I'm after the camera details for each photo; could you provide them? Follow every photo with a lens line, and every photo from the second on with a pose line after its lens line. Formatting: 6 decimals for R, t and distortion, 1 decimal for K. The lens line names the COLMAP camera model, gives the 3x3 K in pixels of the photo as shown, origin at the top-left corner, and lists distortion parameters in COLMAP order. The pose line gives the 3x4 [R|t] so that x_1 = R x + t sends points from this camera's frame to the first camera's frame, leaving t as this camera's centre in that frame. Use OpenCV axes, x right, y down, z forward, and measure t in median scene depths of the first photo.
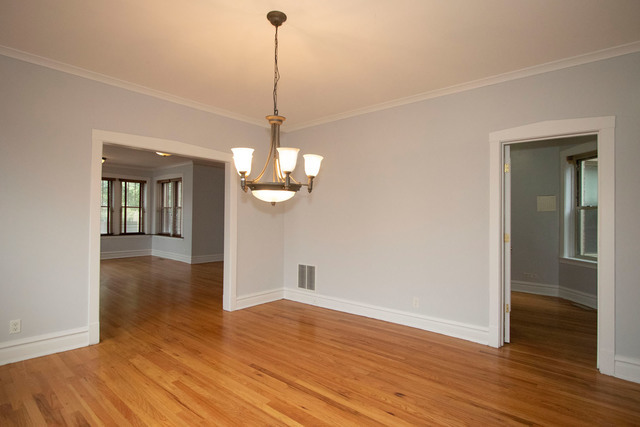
lens RADIAL K [[343.1, 0, 320.0], [0, 343.1, 213.5], [0, 0, 1]] dist [-0.001629, -0.000669]
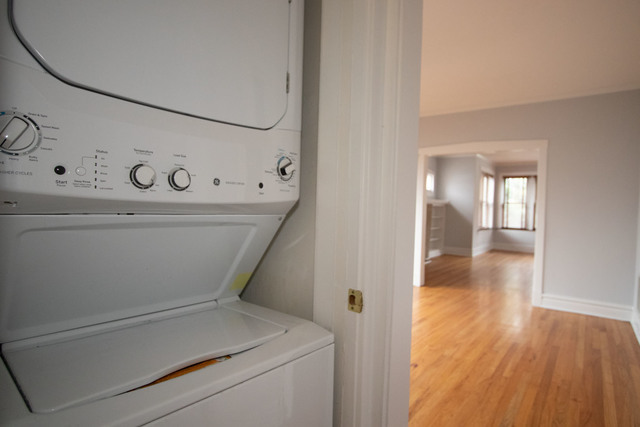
lens RADIAL K [[343.1, 0, 320.0], [0, 343.1, 213.5], [0, 0, 1]] dist [-0.001629, -0.000669]
pose [[0.047550, 0.012977, -0.998785, 1.132538], [-0.027563, 0.999552, 0.011675, 0.048038], [0.998488, 0.026974, 0.047887, 0.571195]]
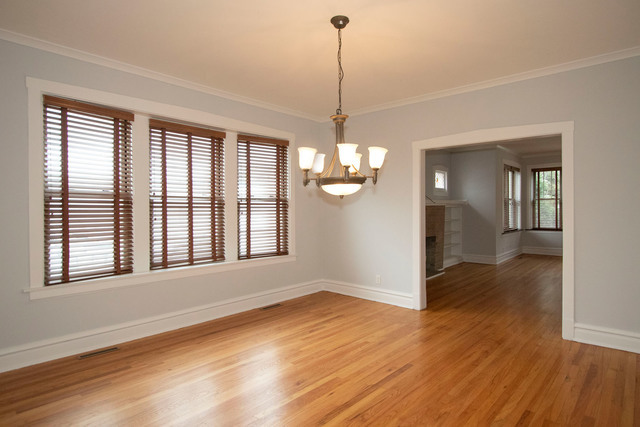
lens RADIAL K [[357.2, 0, 320.0], [0, 357.2, 213.5], [0, 0, 1]] dist [-0.000962, -0.000305]
pose [[-0.018232, 0.002980, -0.999829, 0.862908], [0.012723, 0.999915, 0.002748, 0.010862], [0.999753, -0.012671, -0.018269, 0.824372]]
